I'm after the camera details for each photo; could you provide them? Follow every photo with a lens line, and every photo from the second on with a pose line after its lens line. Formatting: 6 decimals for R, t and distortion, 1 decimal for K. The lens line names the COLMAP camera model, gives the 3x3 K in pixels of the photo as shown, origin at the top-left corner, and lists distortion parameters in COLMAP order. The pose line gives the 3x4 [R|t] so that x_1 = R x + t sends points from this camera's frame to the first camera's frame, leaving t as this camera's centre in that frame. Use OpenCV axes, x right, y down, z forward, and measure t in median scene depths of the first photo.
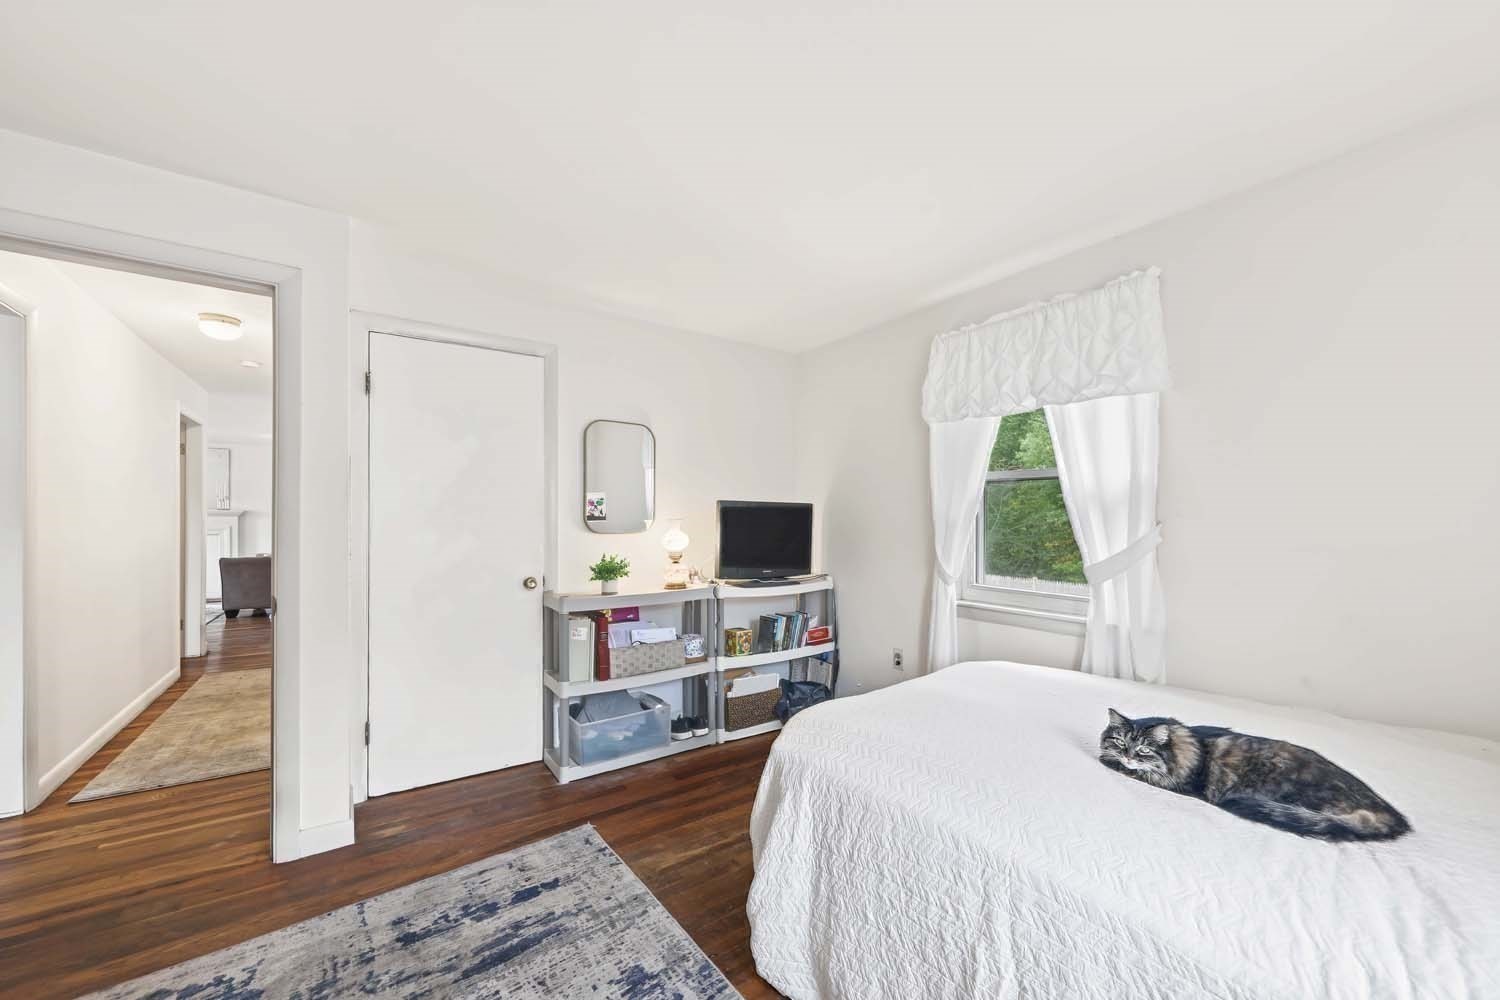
lens RADIAL K [[557.5, 0, 746.1], [0, 557.5, 518.8], [0, 0, 1]] dist [0.000089, 0.000034]
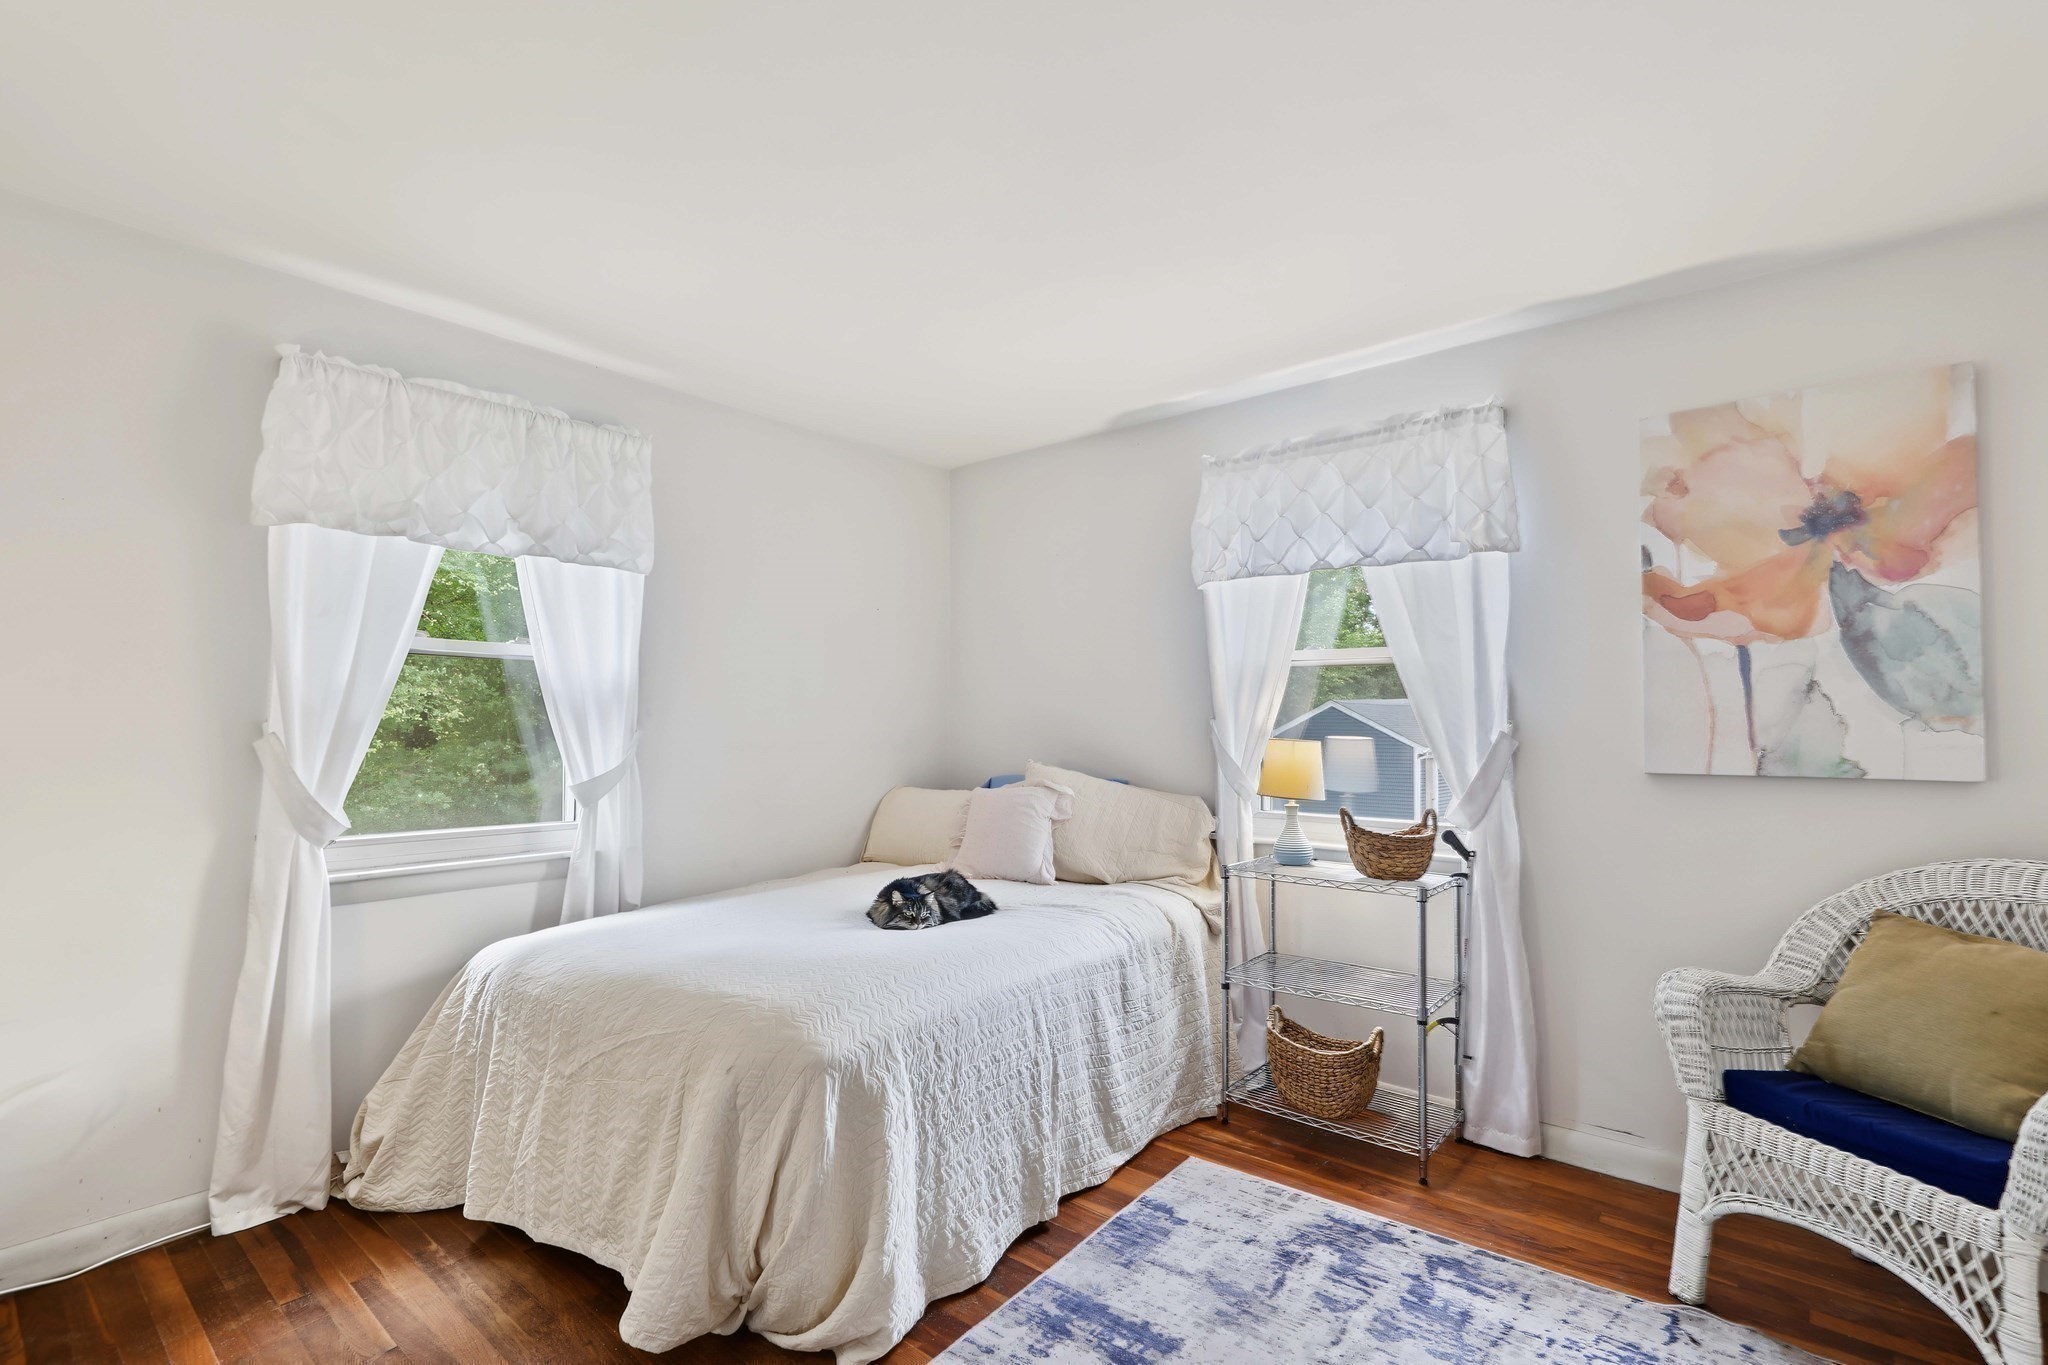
lens RADIAL K [[969.4, 0, 989.0], [0, 969.4, 718.2], [0, 0, 1]] dist [-0.000602, -0.000074]
pose [[-0.241784, 0.001164, 0.970329, -1.330284], [-0.004050, 0.999989, -0.002209, 0.000394], [-0.970322, -0.004464, -0.241776, 1.276175]]
